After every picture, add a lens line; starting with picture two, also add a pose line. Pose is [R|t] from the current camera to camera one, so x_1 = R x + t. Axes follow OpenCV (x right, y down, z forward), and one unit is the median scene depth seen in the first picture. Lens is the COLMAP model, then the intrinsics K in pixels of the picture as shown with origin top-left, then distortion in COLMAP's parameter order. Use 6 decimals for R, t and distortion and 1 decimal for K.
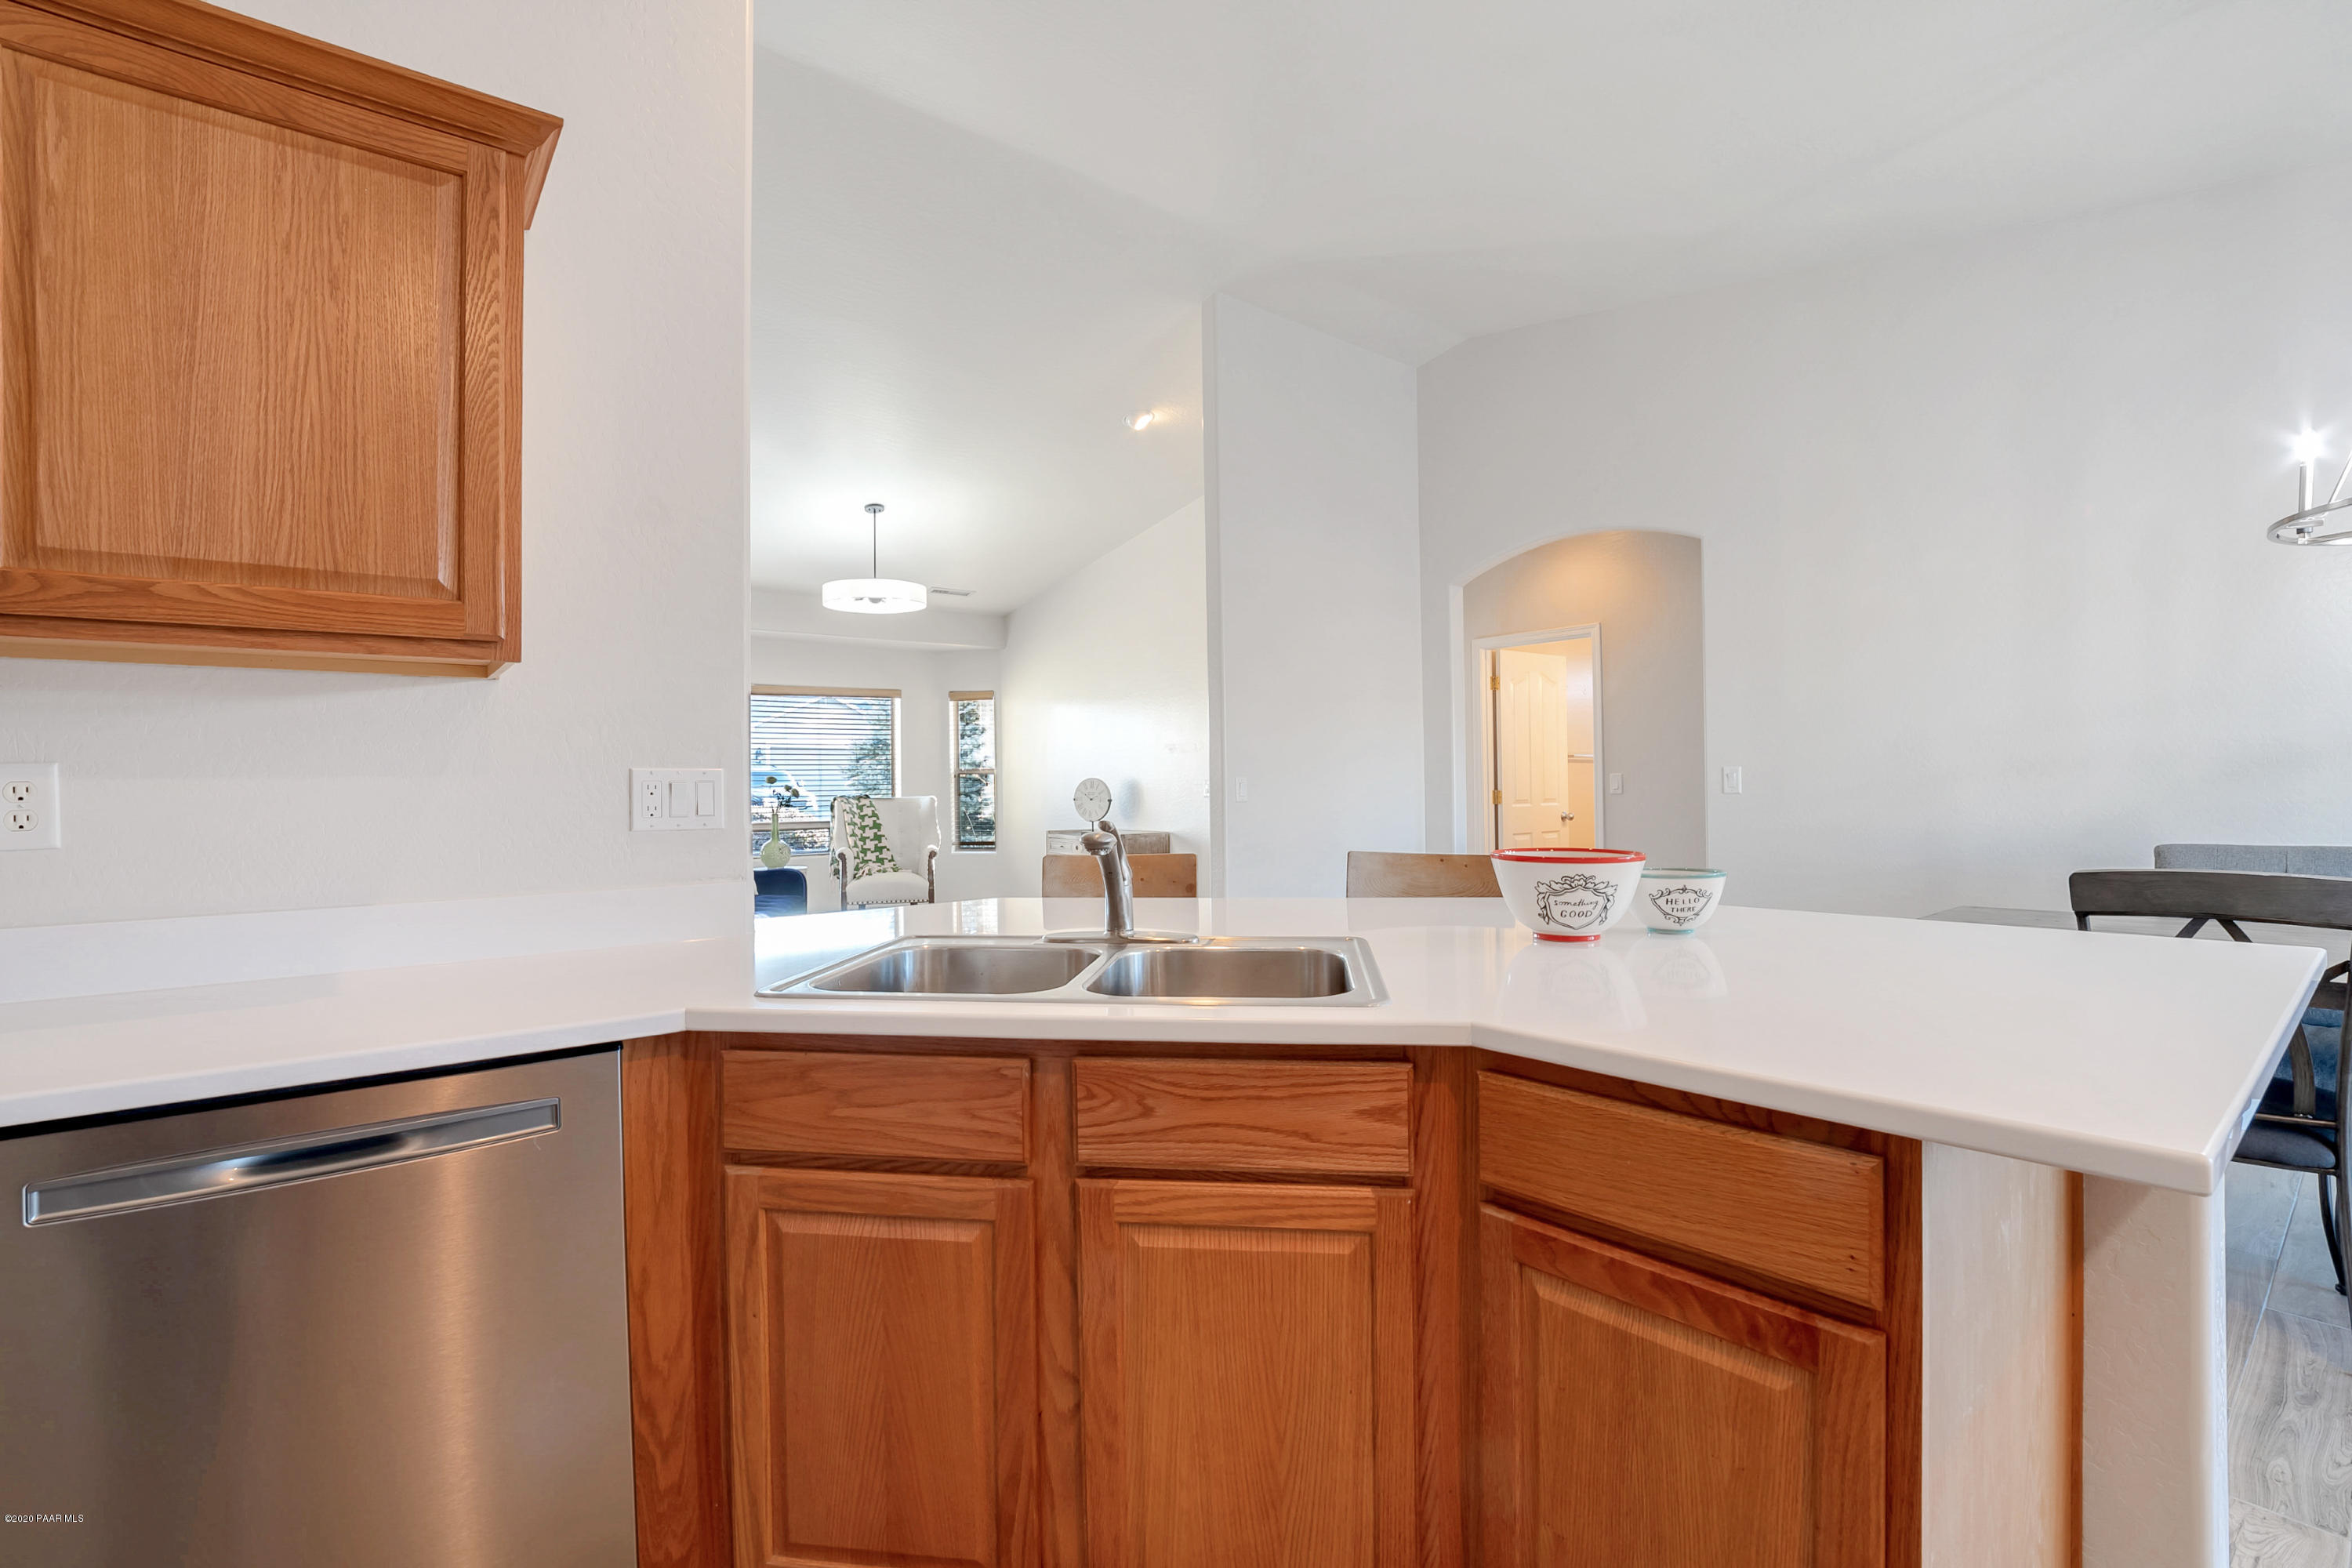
lens RADIAL K [[1058.9, 0, 1176.0], [0, 1058.9, 784.0], [0, 0, 1]] dist [-0.011247, 0.000822]
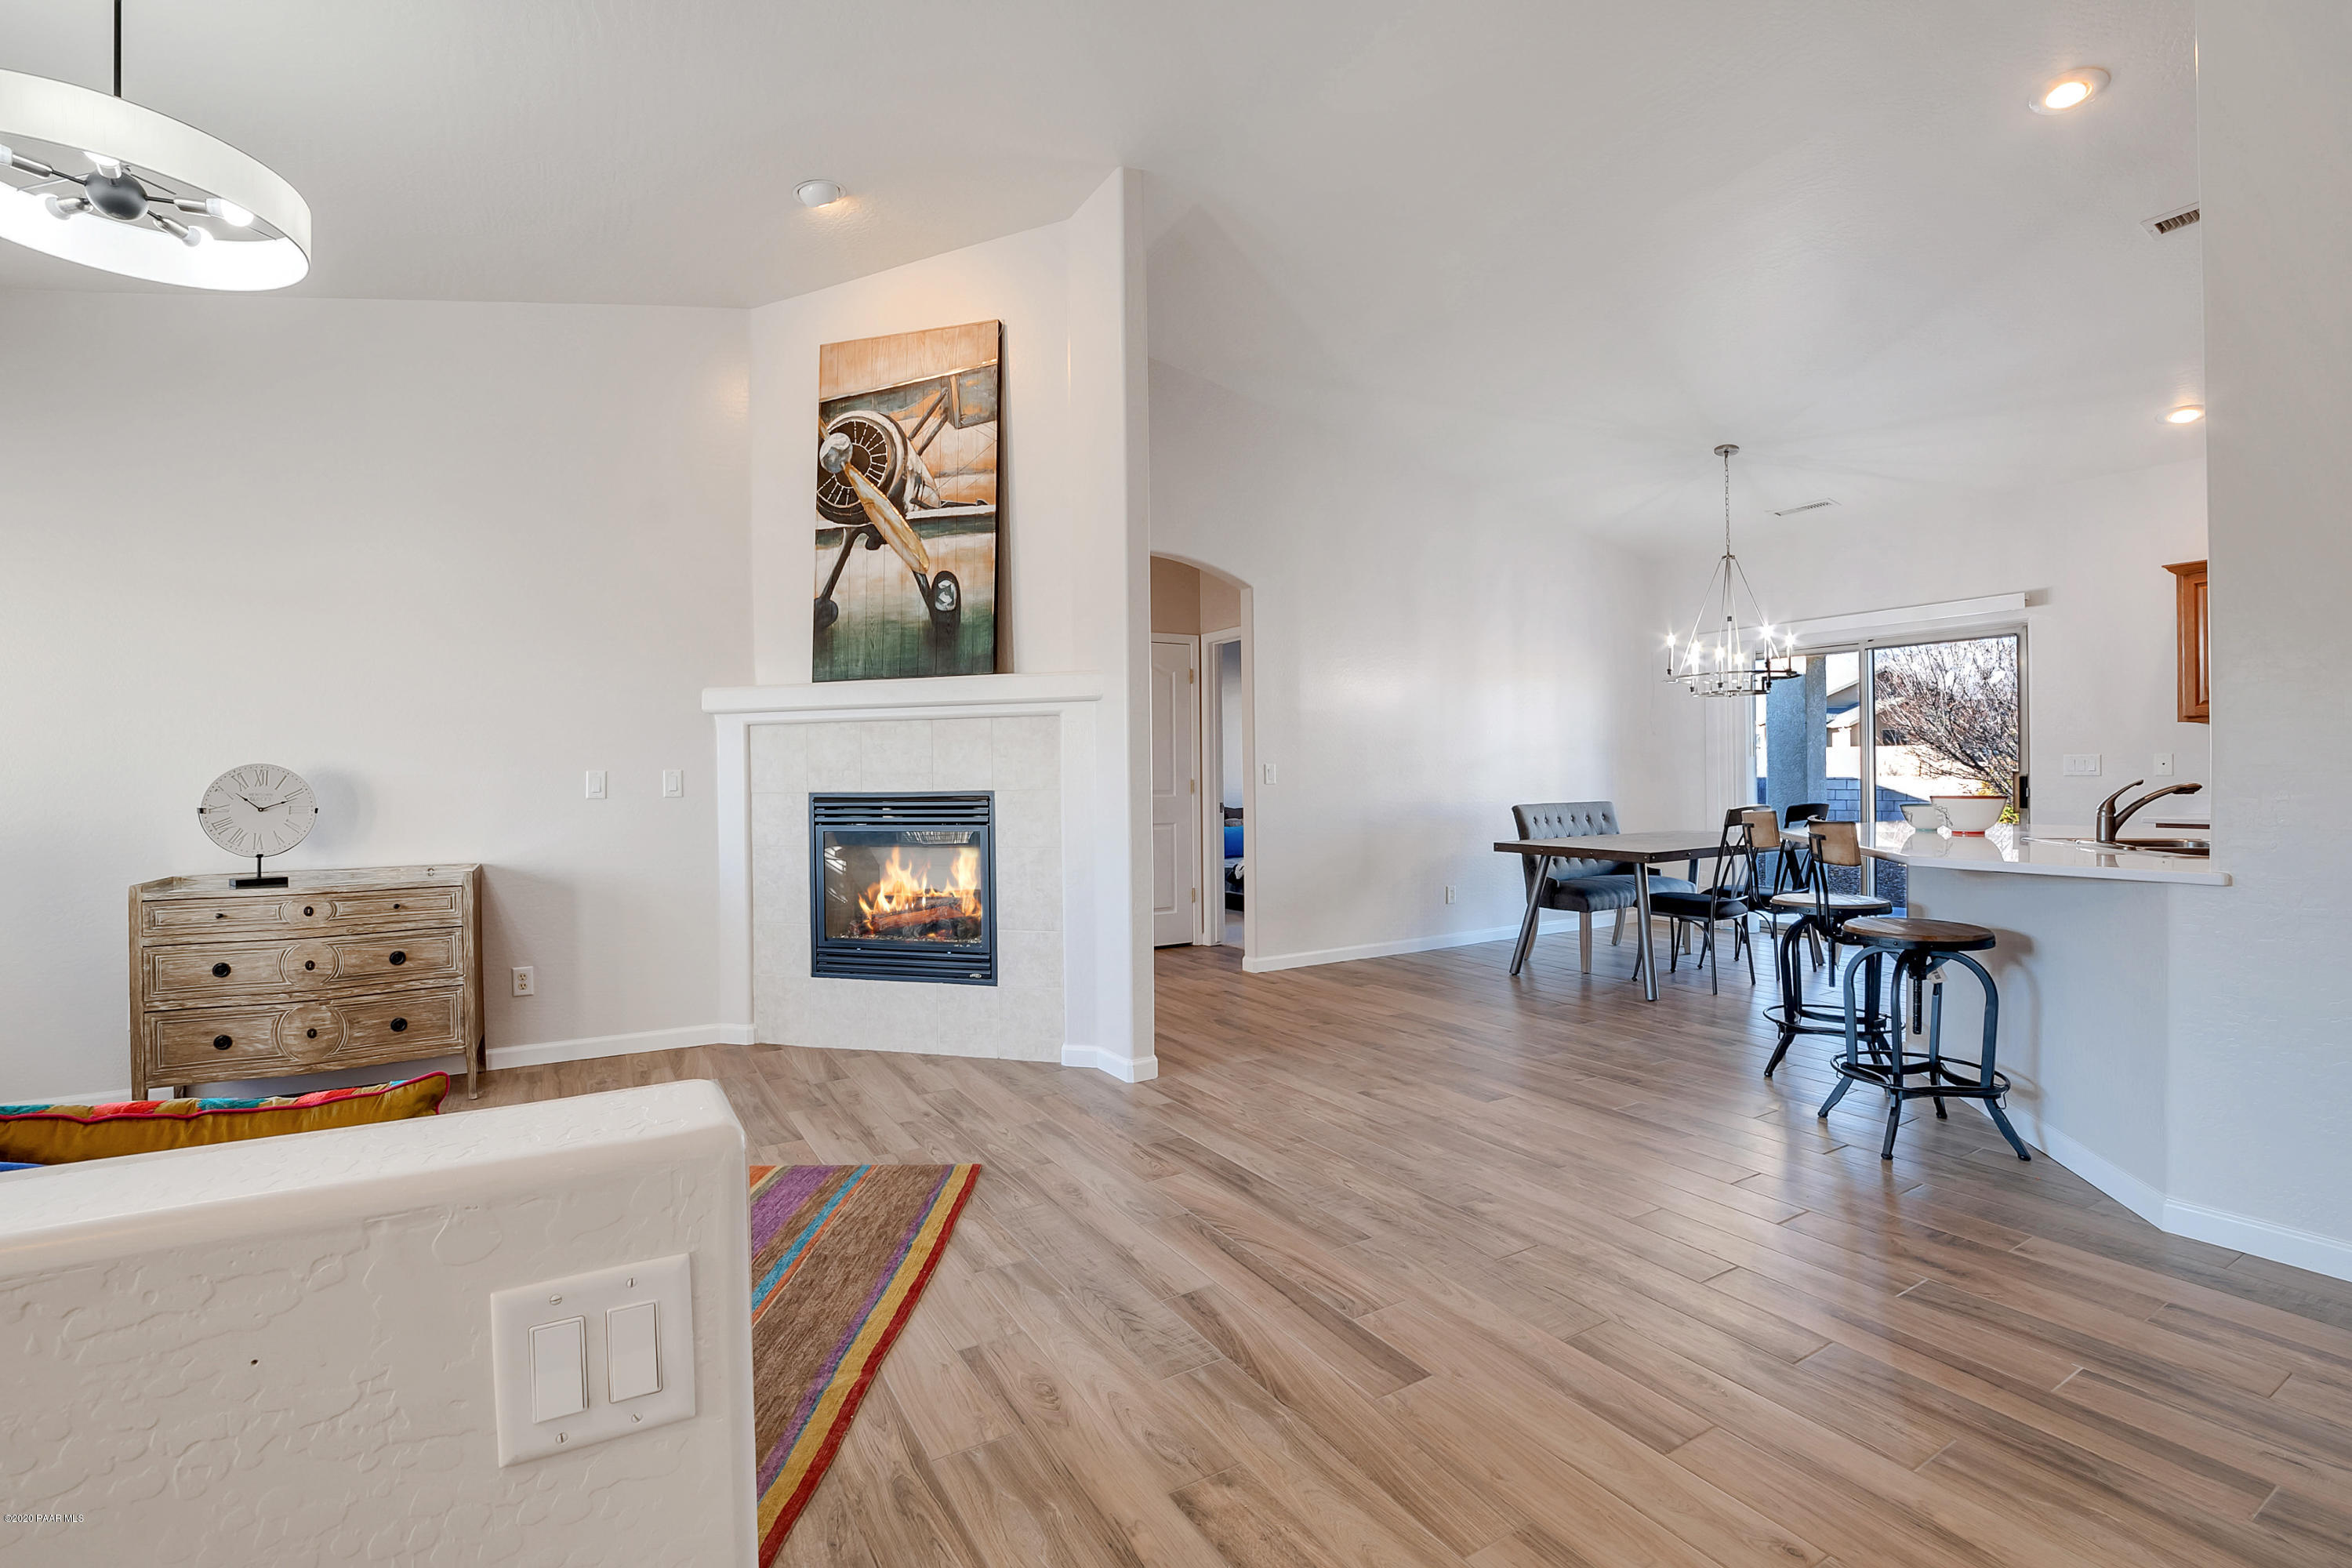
lens RADIAL K [[1040.9, 0, 1162.3], [0, 1040.9, 783.0], [0, 0, 1]] dist [-0.028818, 0.000239]
pose [[0.148743, 0.005368, 0.988861, -0.456045], [0.006244, 0.999960, -0.006368, 0.008090], [-0.988856, 0.007122, 0.148704, 0.528574]]
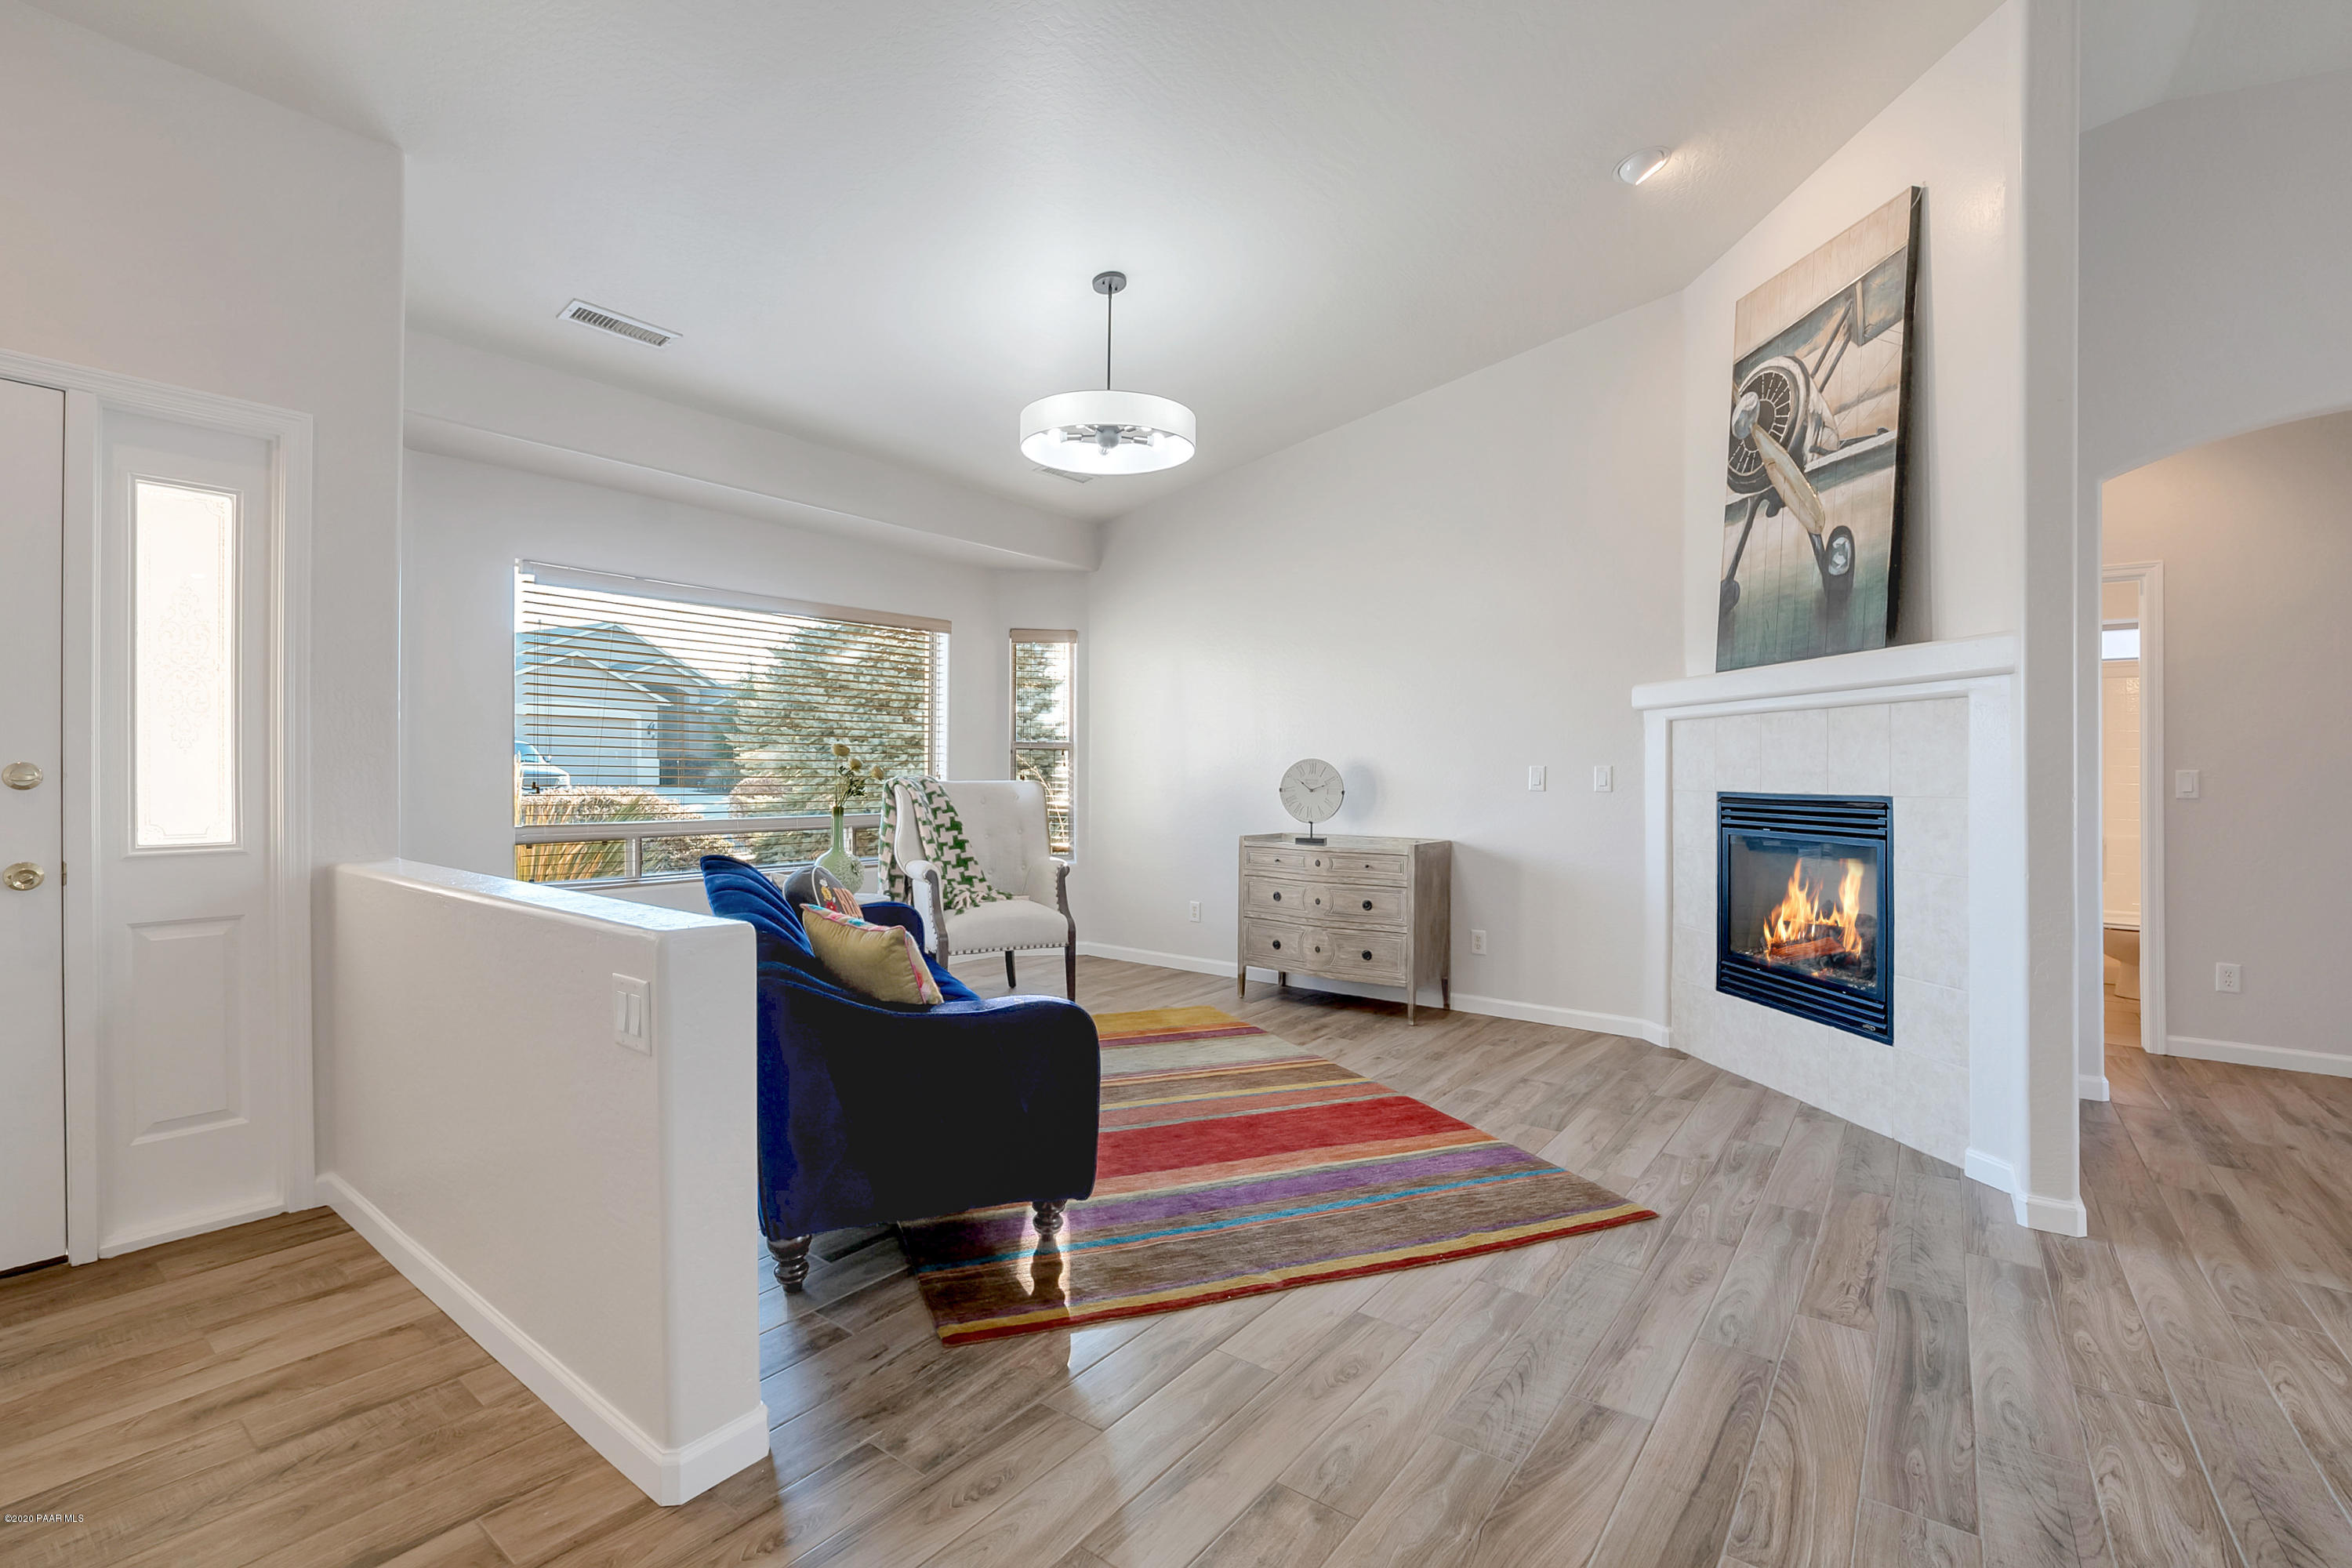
lens RADIAL K [[1058.9, 0, 1176.0], [0, 1058.9, 784.0], [0, 0, 1]] dist [-0.011247, 0.000822]
pose [[0.967530, 0.017768, 0.252129, -0.328138], [-0.021084, 0.999723, 0.010456, 0.004989], [-0.251874, -0.015432, 0.967637, 0.359042]]
